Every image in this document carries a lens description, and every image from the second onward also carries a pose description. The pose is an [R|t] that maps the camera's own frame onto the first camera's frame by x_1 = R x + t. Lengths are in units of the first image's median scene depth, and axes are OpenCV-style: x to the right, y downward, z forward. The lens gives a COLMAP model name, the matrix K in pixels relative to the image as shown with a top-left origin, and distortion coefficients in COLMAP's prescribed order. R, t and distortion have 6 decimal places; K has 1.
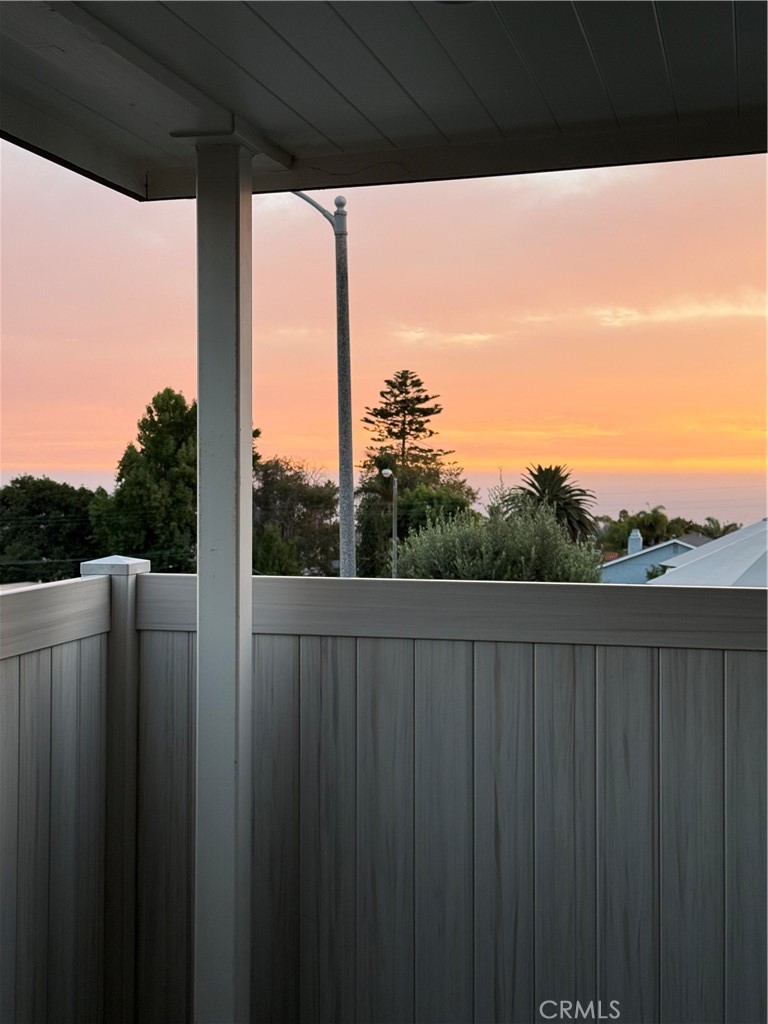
lens RADIAL K [[1665.7, 0, 383.3], [0, 1665.7, 510.7], [0, 0, 1]] dist [0.022472, 0.000000]
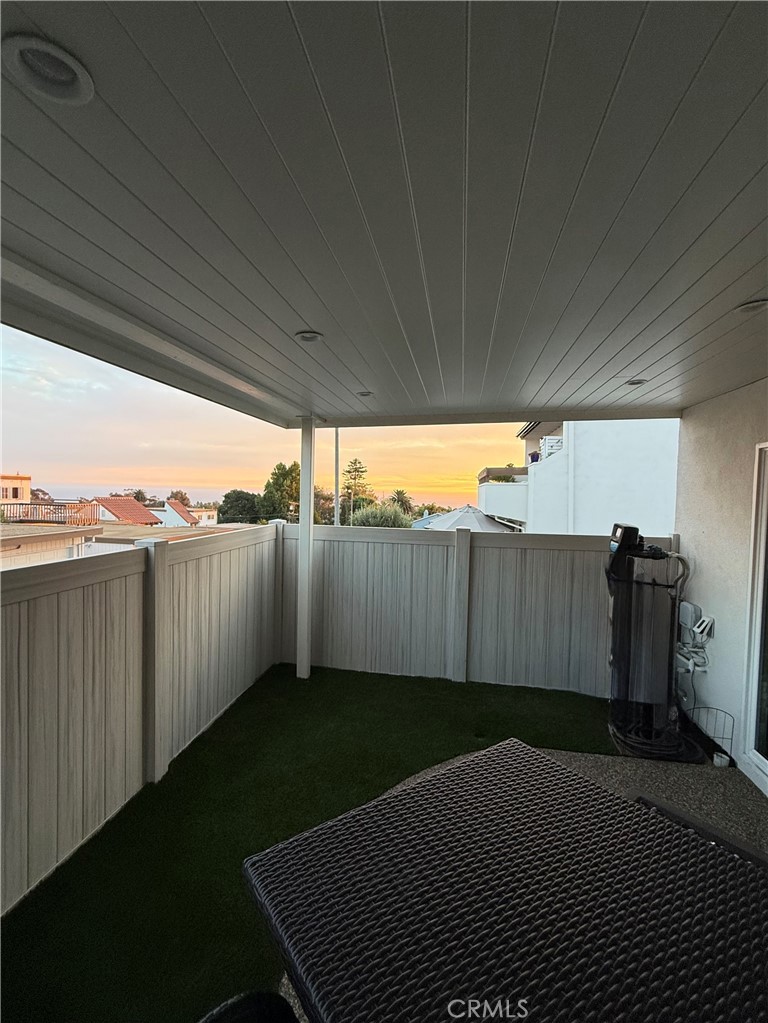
lens RADIAL K [[404.6, 0, 379.8], [0, 404.6, 520.1], [0, 0, 1]] dist [0.000235, 0.000001]
pose [[0.996461, 0.019460, 0.081773, -0.002492], [-0.021400, 0.999508, 0.022914, 0.014185], [-0.081287, -0.024583, 0.996387, 0.214299]]
